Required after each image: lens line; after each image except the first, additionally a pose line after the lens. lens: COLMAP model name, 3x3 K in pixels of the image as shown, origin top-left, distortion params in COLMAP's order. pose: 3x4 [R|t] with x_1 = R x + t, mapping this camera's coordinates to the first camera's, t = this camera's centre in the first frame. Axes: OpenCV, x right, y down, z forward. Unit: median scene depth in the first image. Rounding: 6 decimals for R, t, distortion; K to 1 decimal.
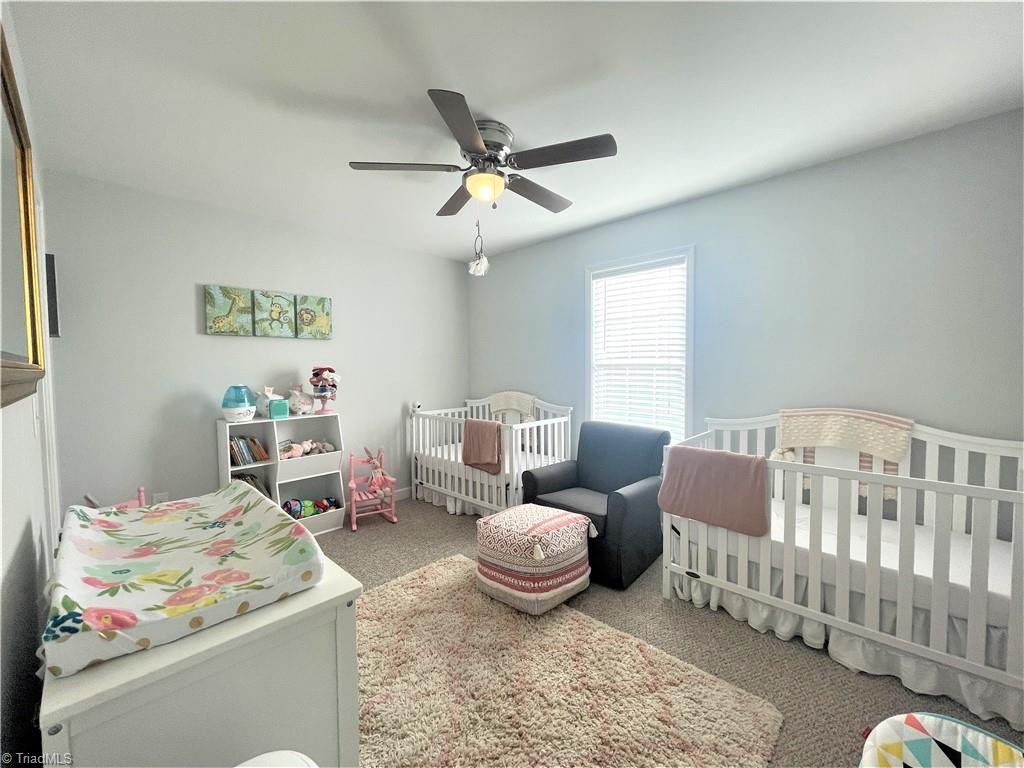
lens RADIAL K [[412.4, 0, 509.0], [0, 412.4, 384.8], [0, 0, 1]] dist [0.001511, -0.000938]
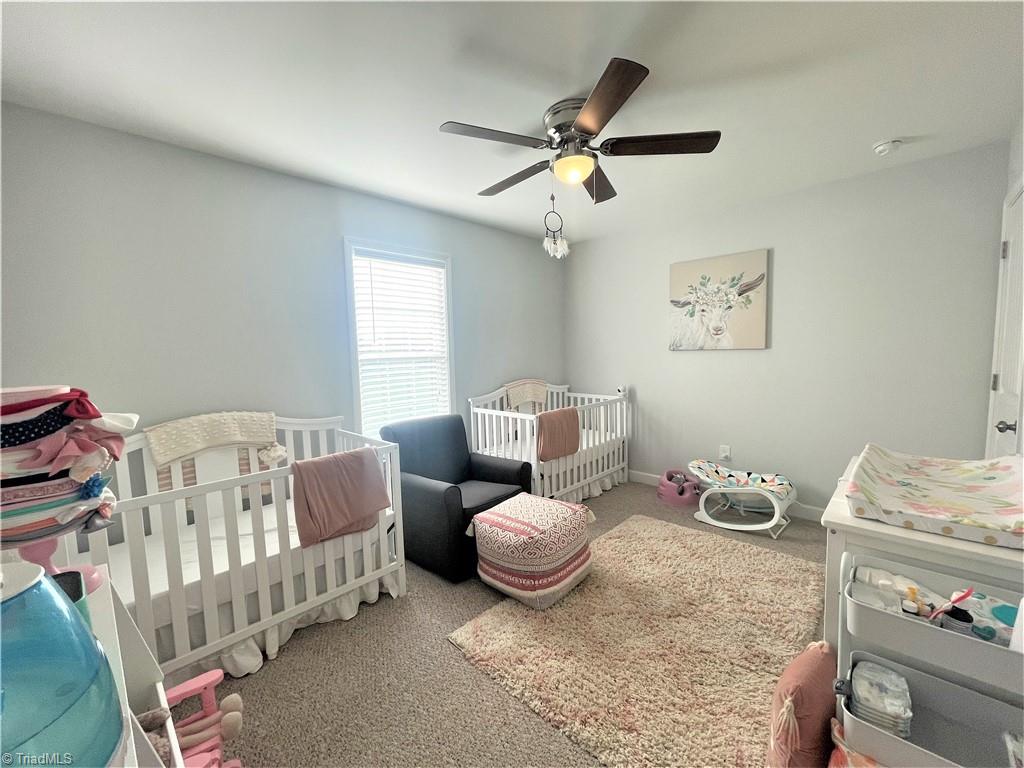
lens RADIAL K [[410.2, 0, 509.4], [0, 410.2, 388.0], [0, 0, 1]] dist [0.002556, 0.000224]
pose [[0.000127, -0.056531, 0.998401, -0.629028], [0.100913, 0.993305, 0.056230, -0.008625], [-0.994895, 0.100744, 0.005830, 0.724193]]
